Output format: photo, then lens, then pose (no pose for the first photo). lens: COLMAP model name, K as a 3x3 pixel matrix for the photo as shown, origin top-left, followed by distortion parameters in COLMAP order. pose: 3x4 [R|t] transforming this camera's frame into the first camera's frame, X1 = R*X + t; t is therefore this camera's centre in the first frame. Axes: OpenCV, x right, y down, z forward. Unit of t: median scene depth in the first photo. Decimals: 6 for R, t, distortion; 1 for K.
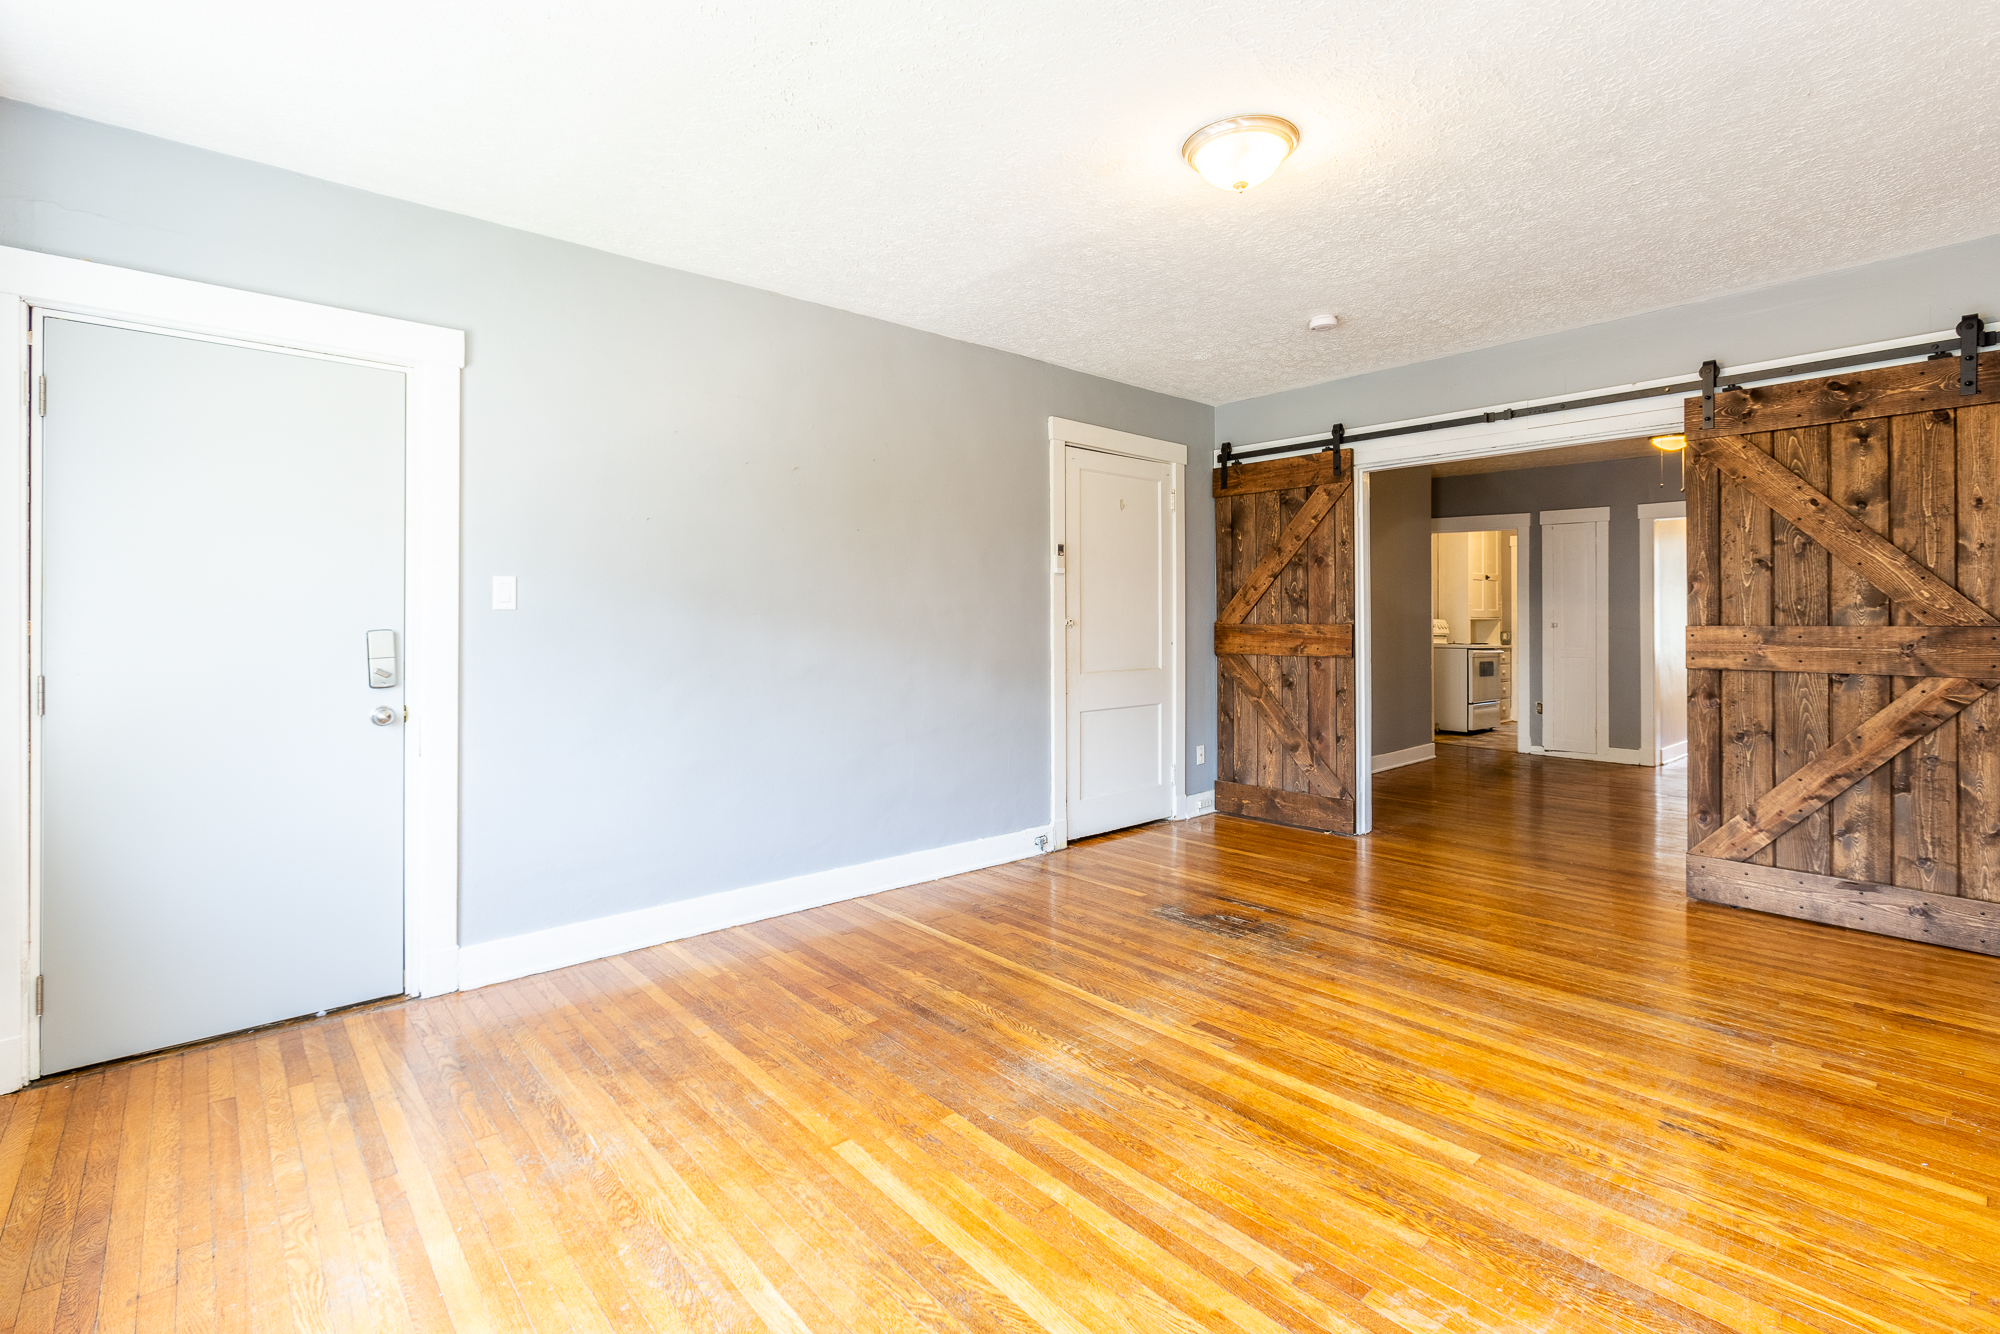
lens RADIAL K [[936.3, 0, 990.9], [0, 936.3, 627.1], [0, 0, 1]] dist [-0.004314, 0.001557]
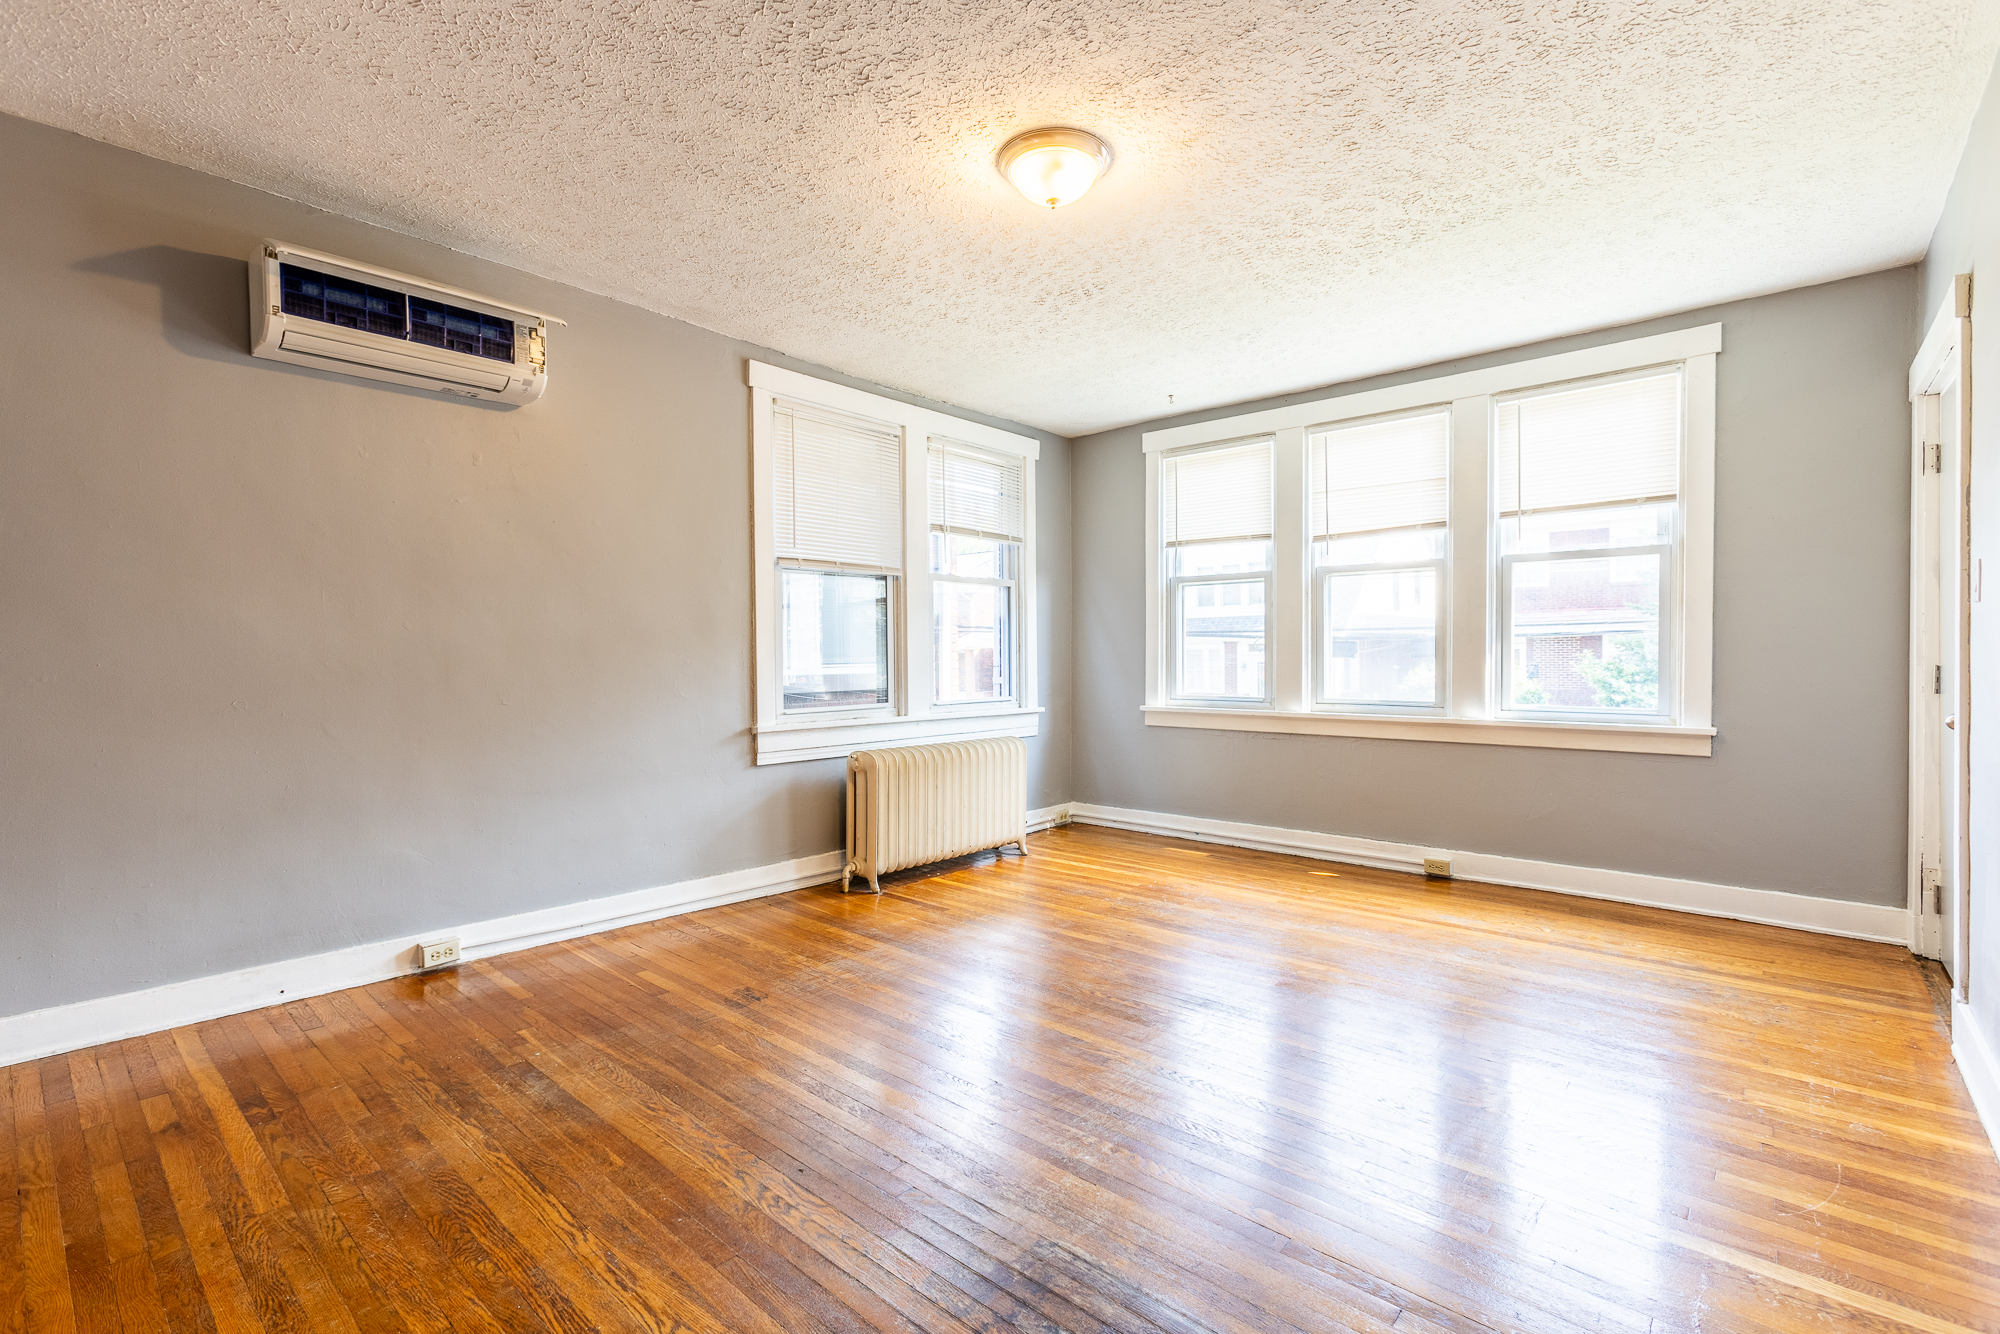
lens RADIAL K [[910.8, 0, 999.8], [0, 910.8, 655.8], [0, 0, 1]] dist [-0.012386, 0.008315]
pose [[-0.991042, 0.008558, -0.133278, 0.322820], [0.007719, 0.999947, 0.006809, 0.016867], [0.133329, 0.005719, -0.991055, 1.375208]]
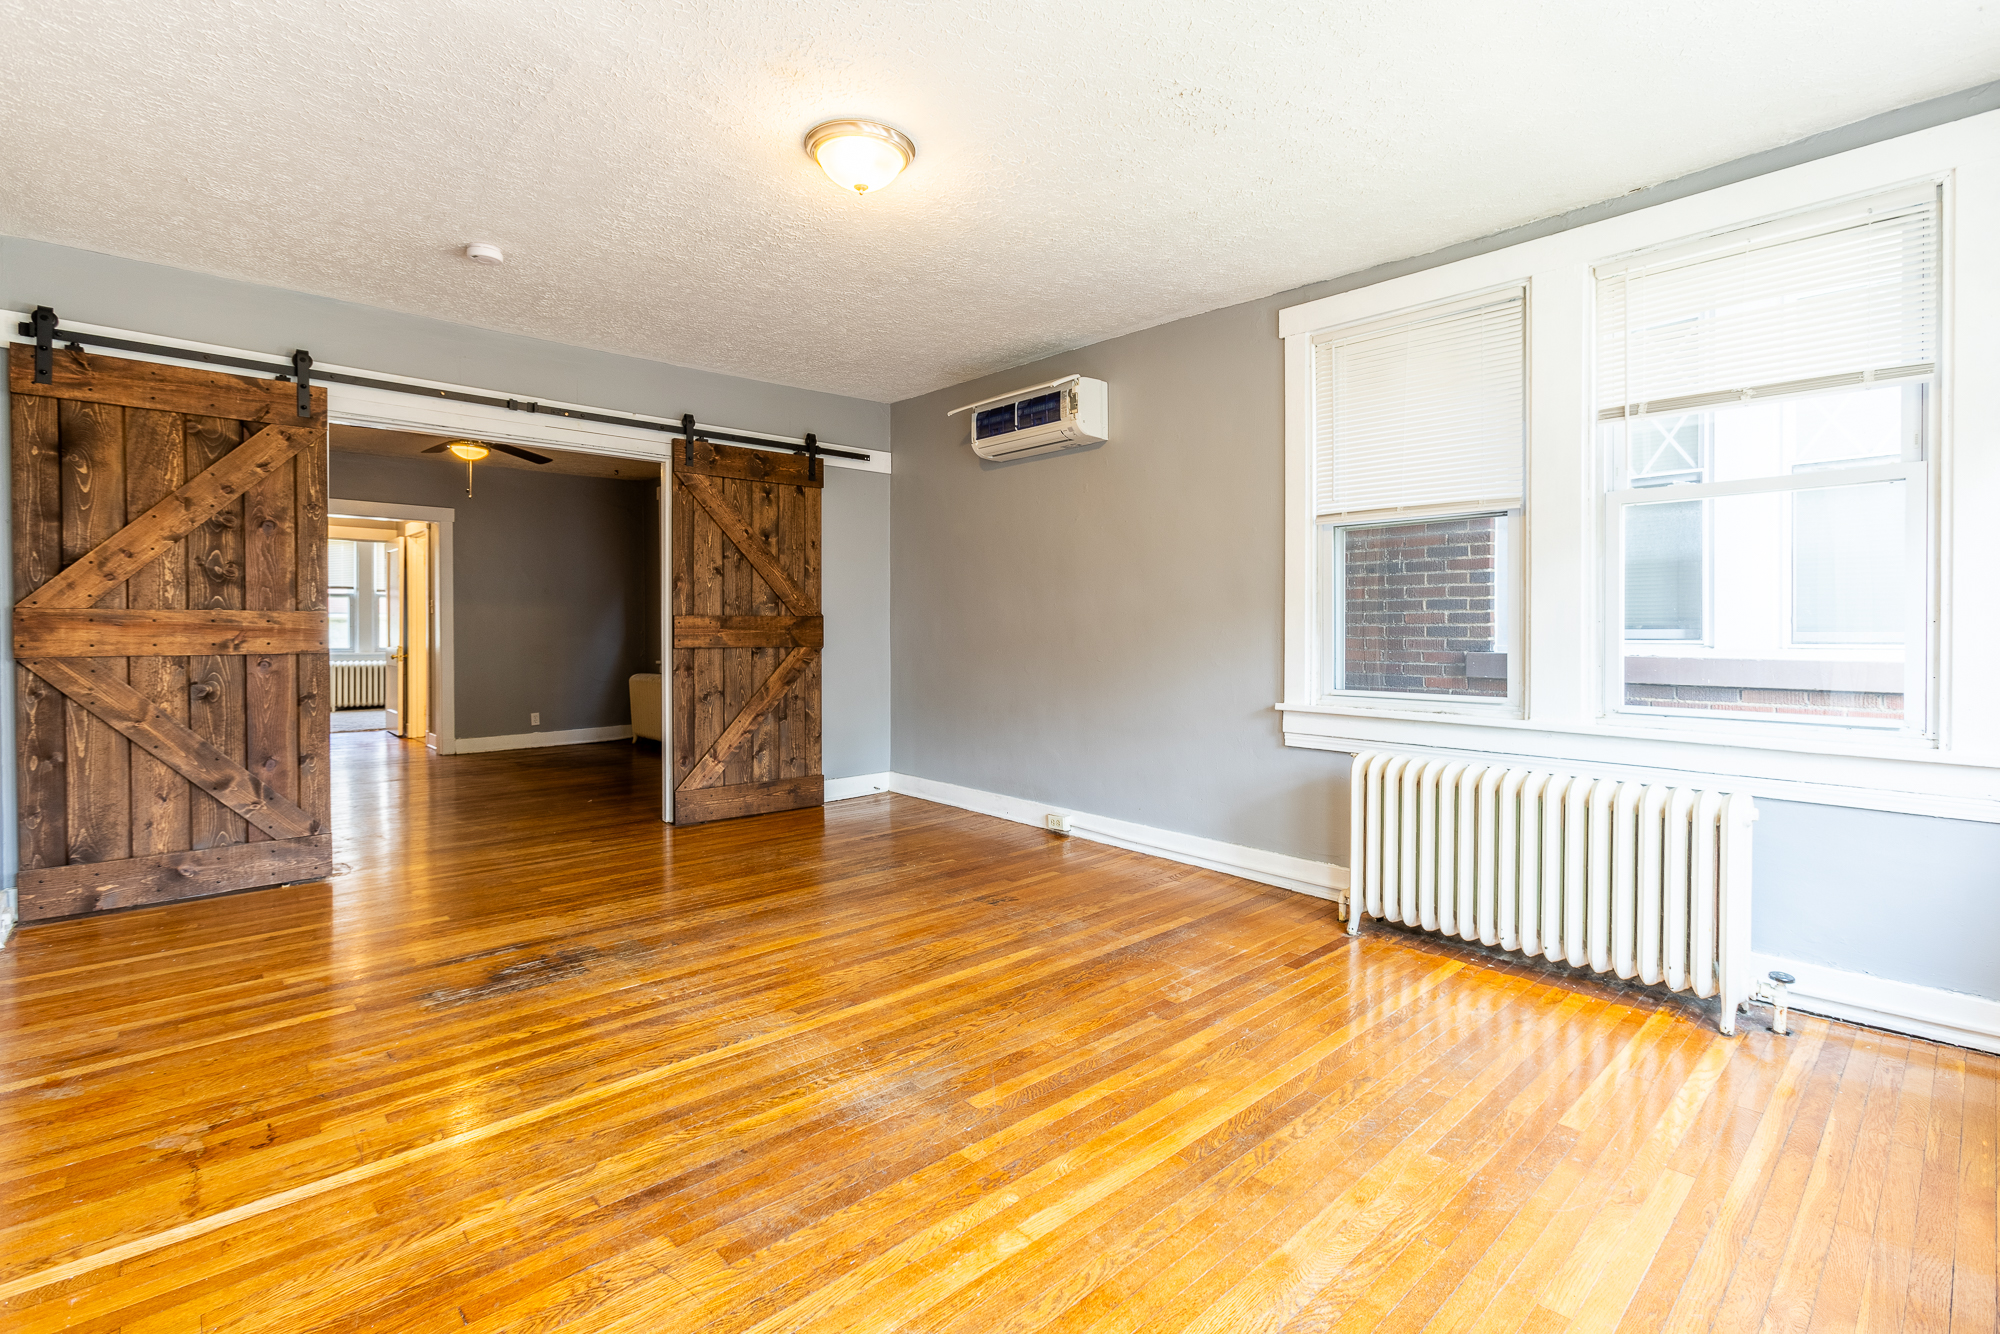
lens RADIAL K [[910.8, 0, 999.8], [0, 910.8, 655.8], [0, 0, 1]] dist [-0.012386, 0.008315]
pose [[-0.031060, -0.028733, 0.999104, -0.533624], [0.005715, 0.999565, 0.028924, 0.020940], [-0.999501, 0.006608, -0.030882, 0.604244]]
